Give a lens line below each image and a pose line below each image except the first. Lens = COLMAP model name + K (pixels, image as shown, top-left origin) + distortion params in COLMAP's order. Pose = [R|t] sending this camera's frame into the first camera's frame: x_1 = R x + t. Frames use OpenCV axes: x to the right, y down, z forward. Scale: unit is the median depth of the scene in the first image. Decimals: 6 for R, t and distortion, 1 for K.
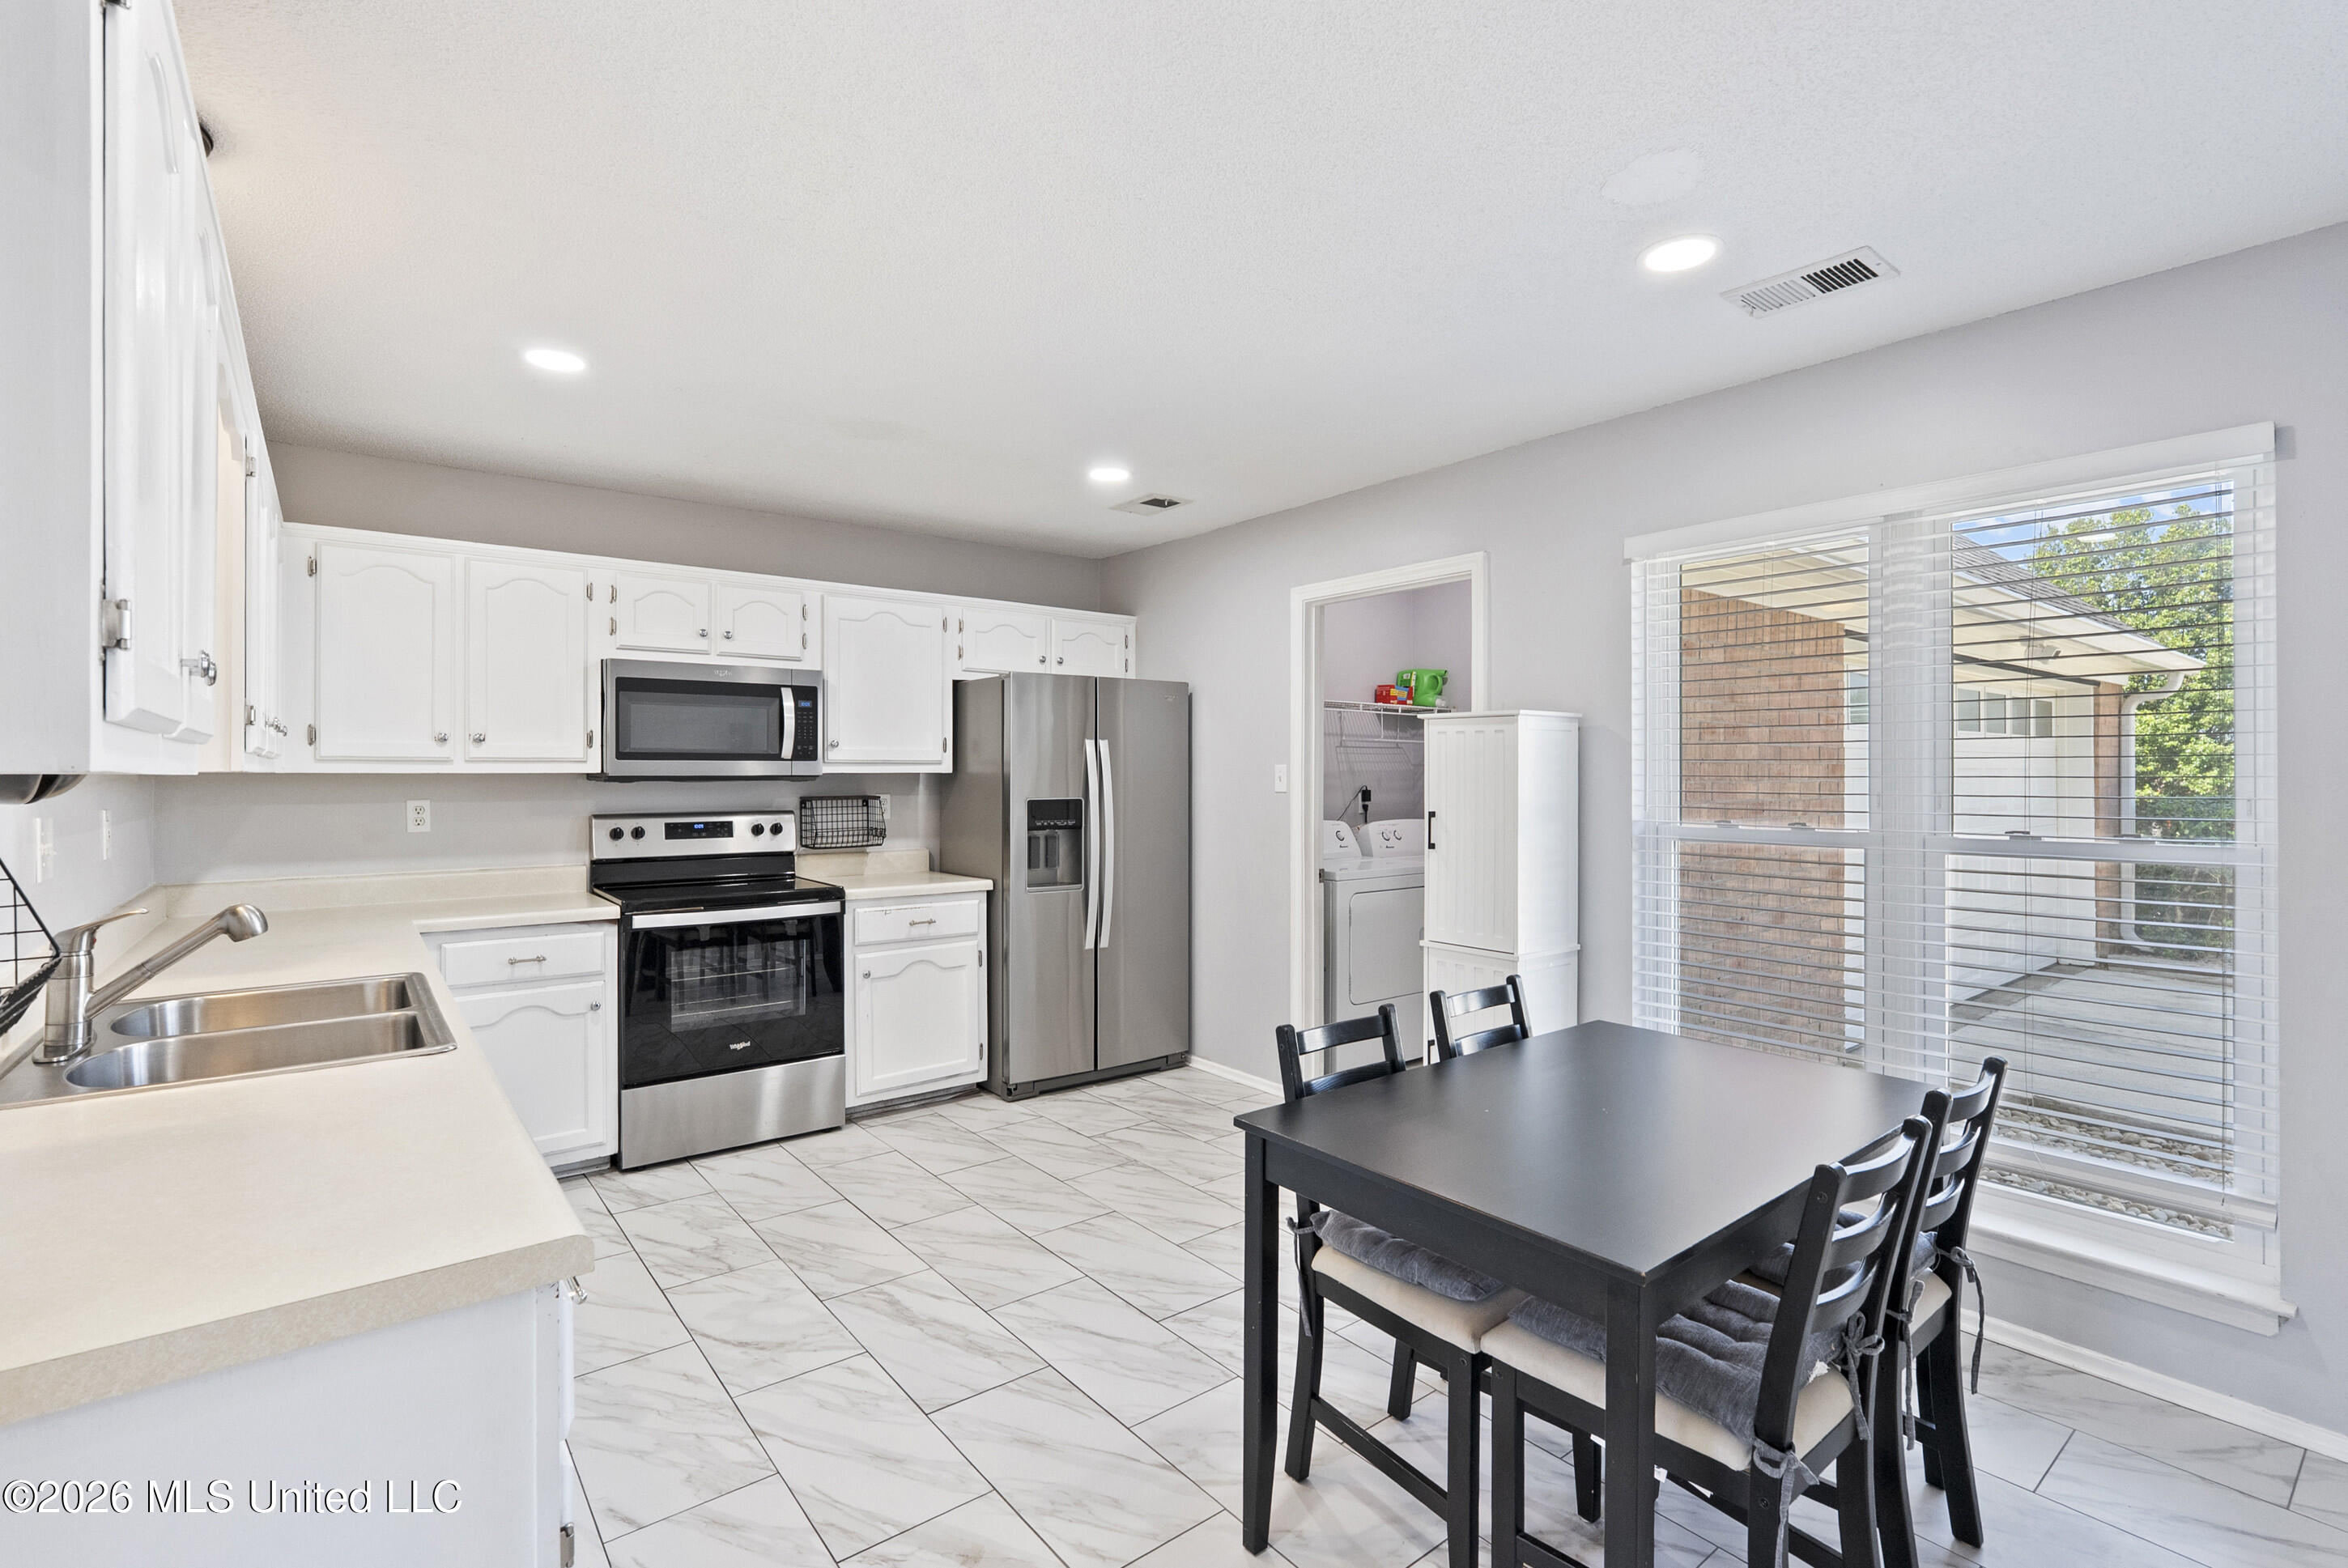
lens RADIAL K [[1069.5, 0, 1166.9], [0, 1069.5, 776.0], [0, 0, 1]] dist [0.003302, 0.000031]
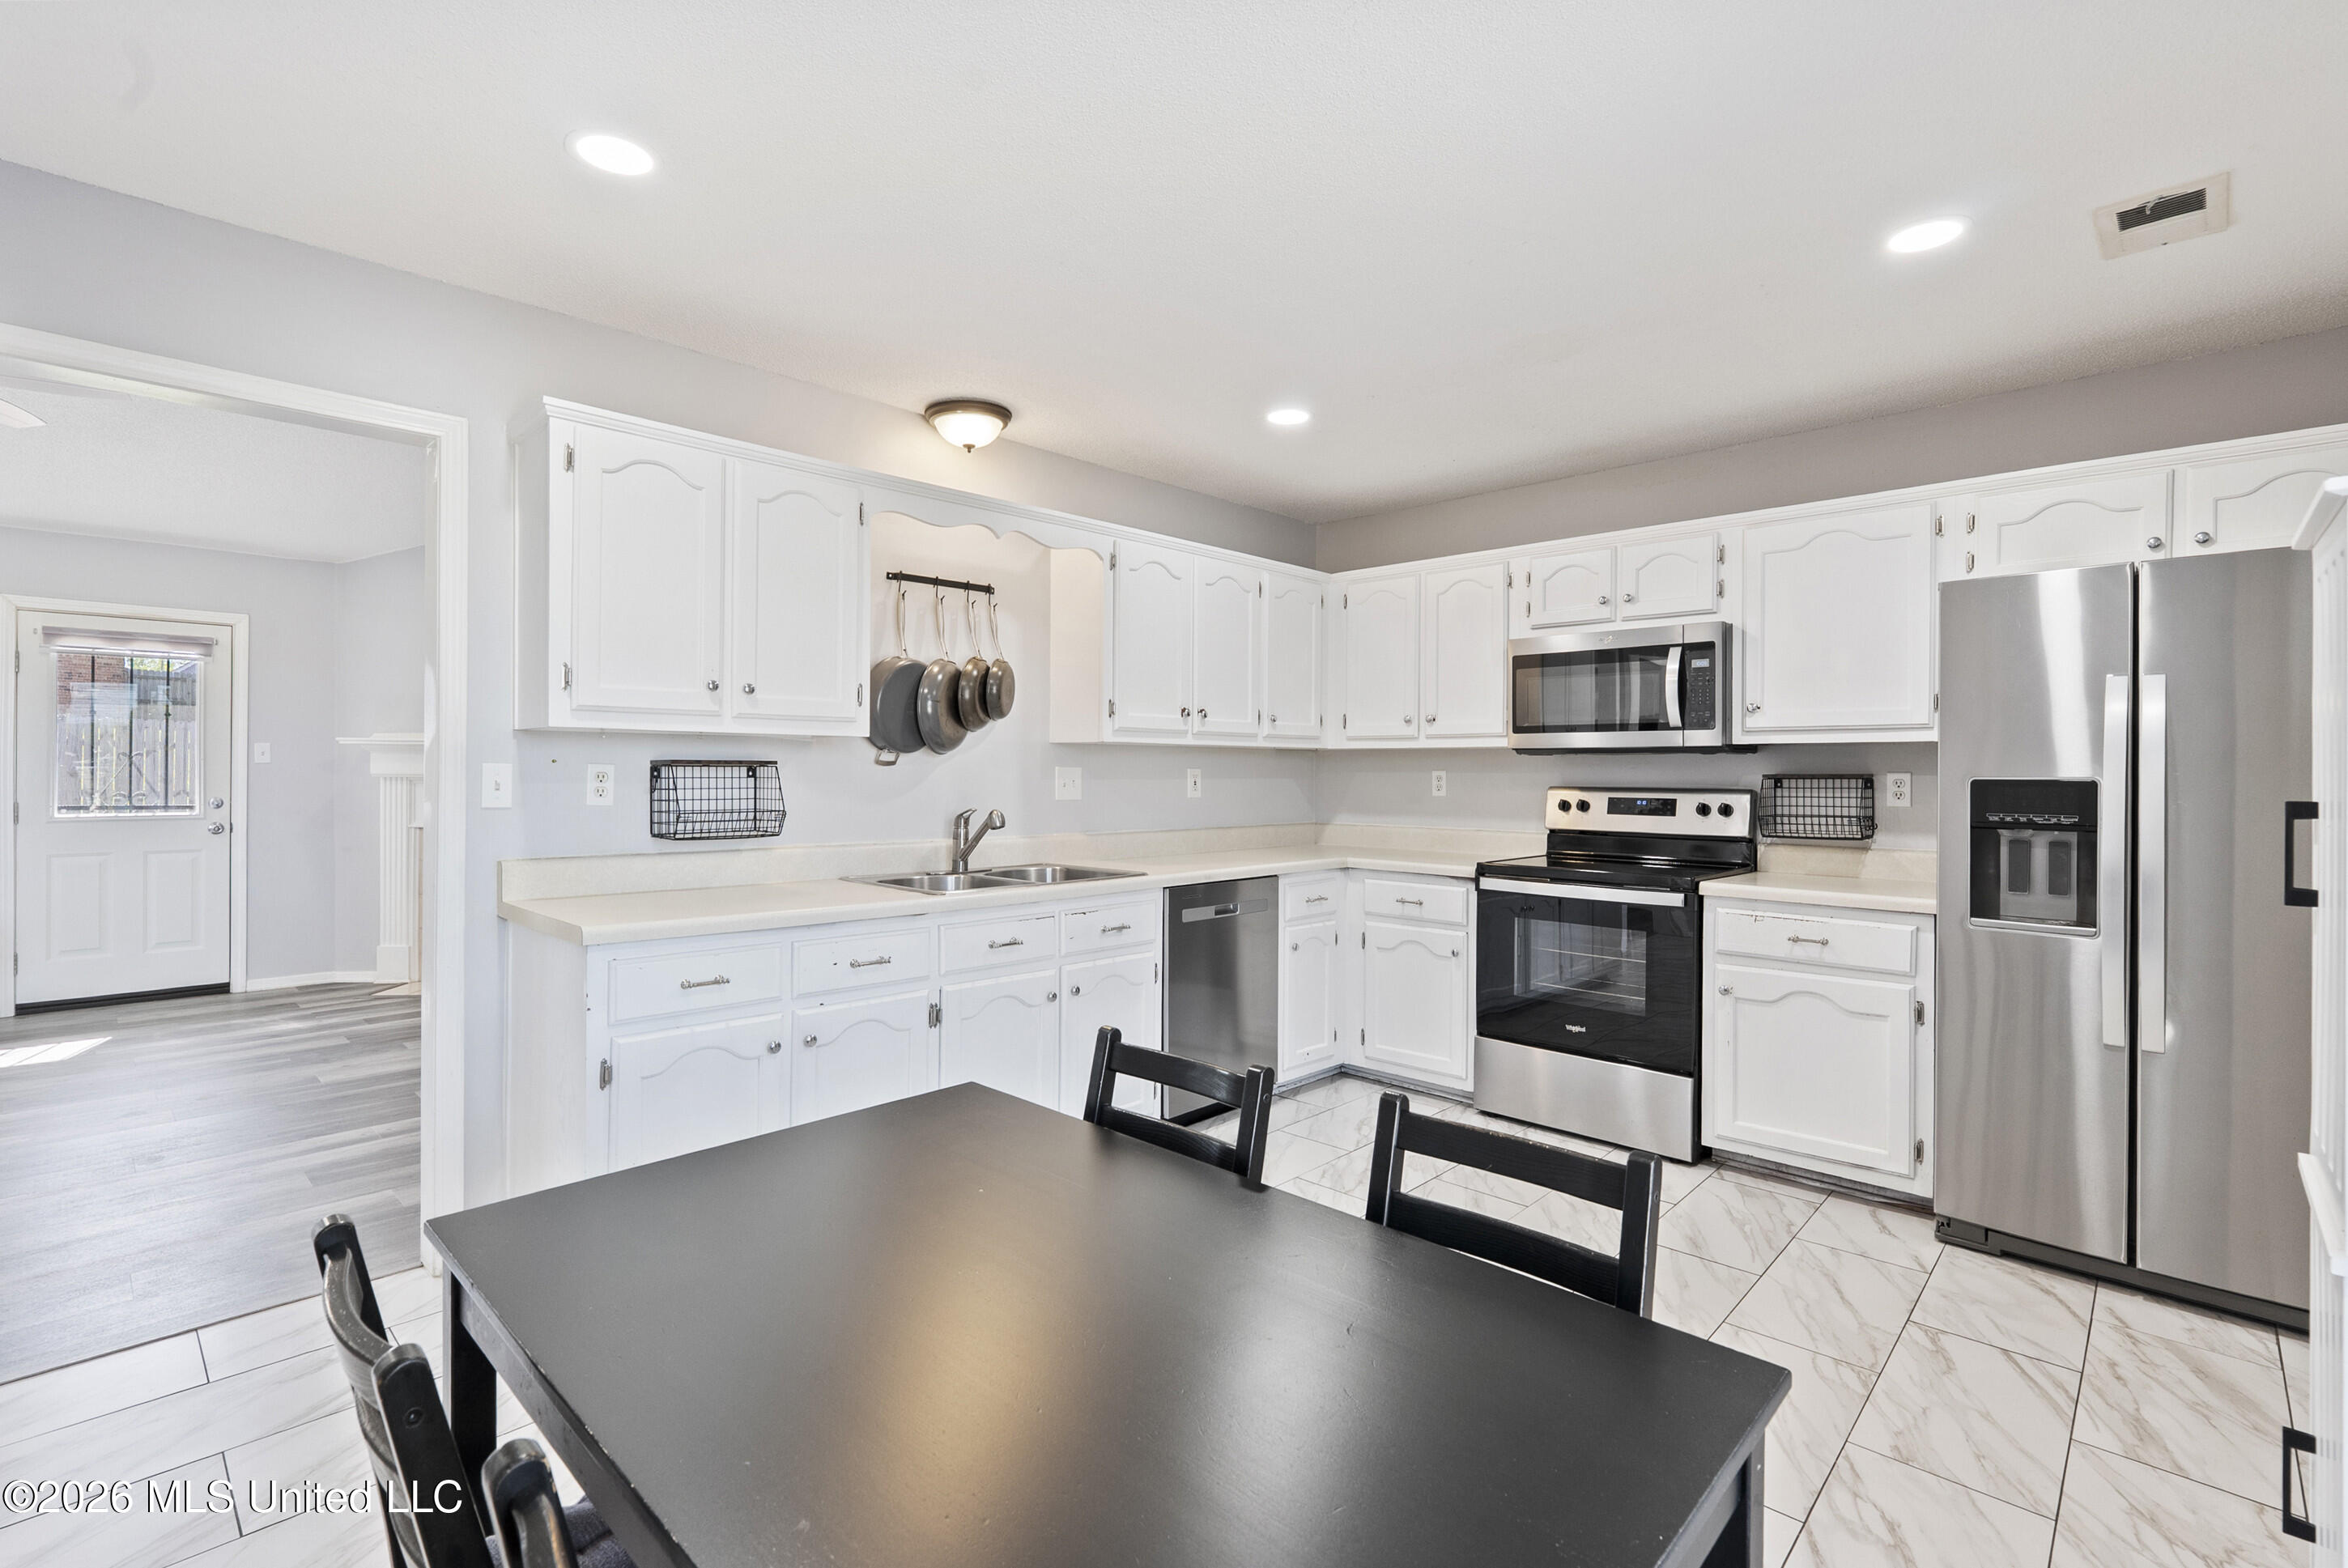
lens RADIAL K [[1069.5, 0, 1190.3], [0, 1069.5, 774.4], [0, 0, 1]] dist [0.003302, 0.000031]
pose [[0.153023, 0.006513, -0.988201, 0.455655], [-0.006372, 0.999964, 0.005604, 0.019873], [0.988202, 0.005439, 0.153059, 0.473764]]
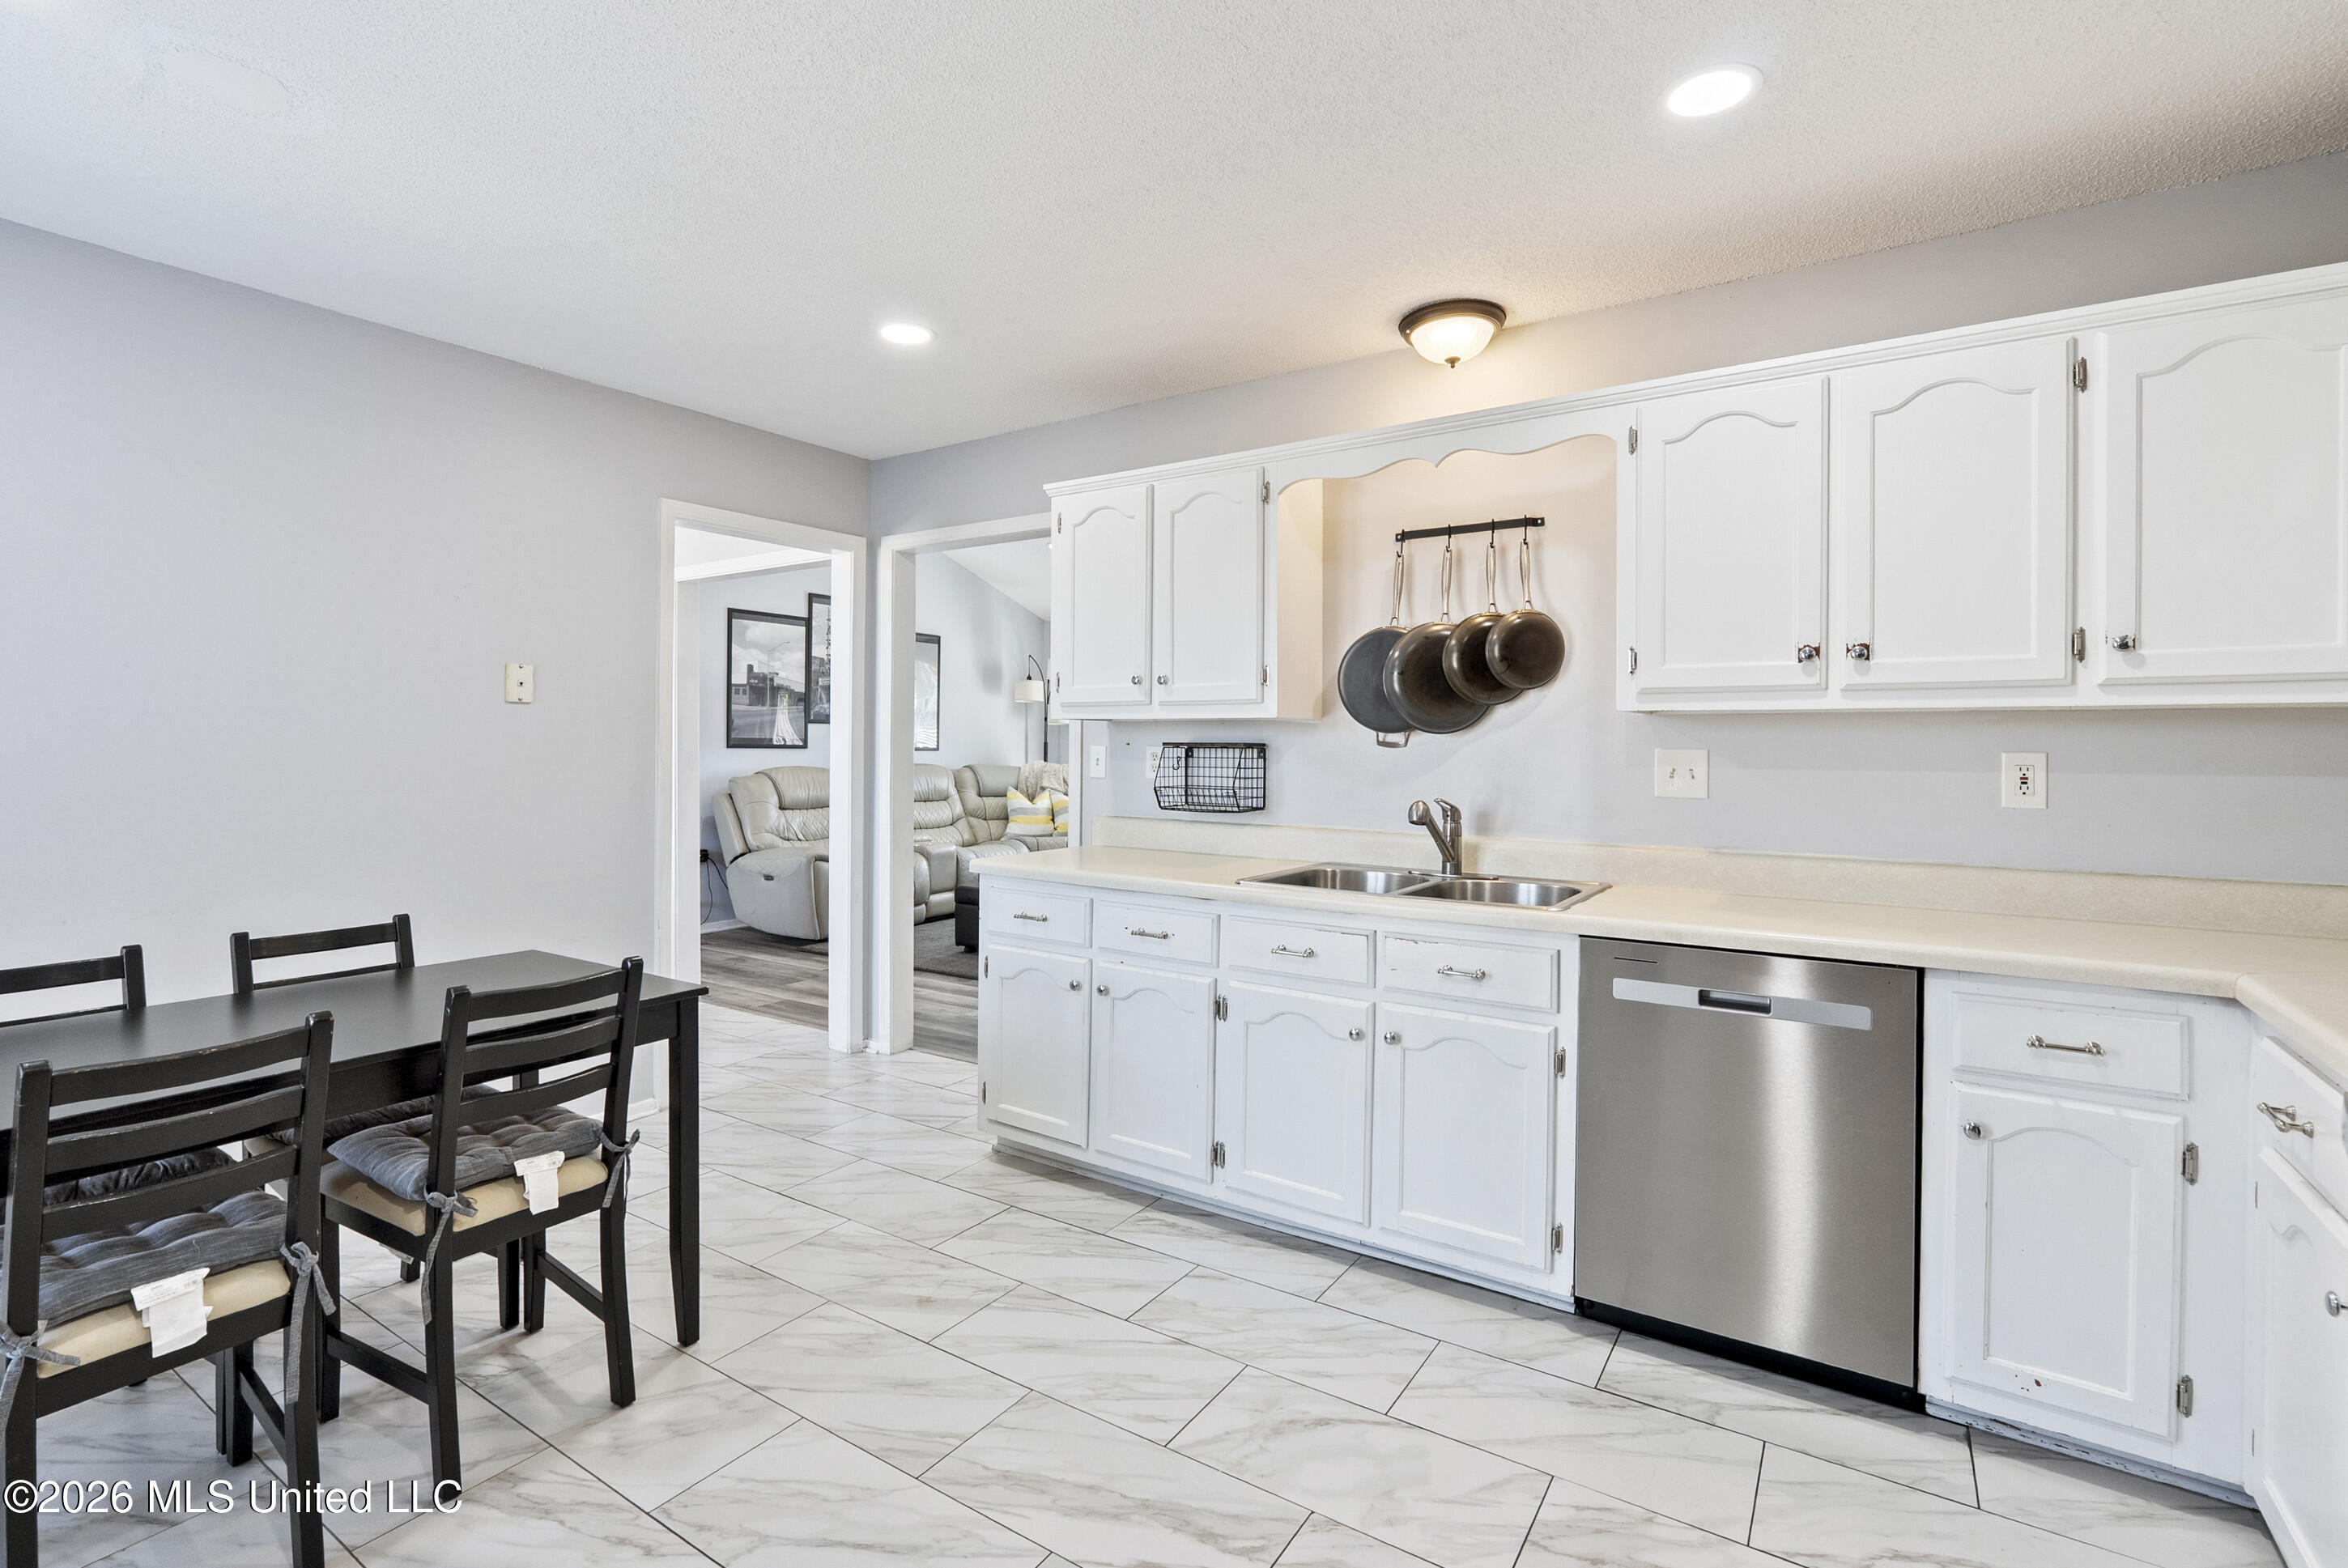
lens RADIAL K [[1069.5, 0, 1178.1], [0, 1069.5, 761.8], [0, 0, 1]] dist [0.003302, 0.000031]
pose [[-0.946662, 0.001651, -0.322225, -0.024089], [-0.004219, 0.999838, 0.017517, 0.016723], [0.322202, 0.017942, -0.946501, 1.046316]]
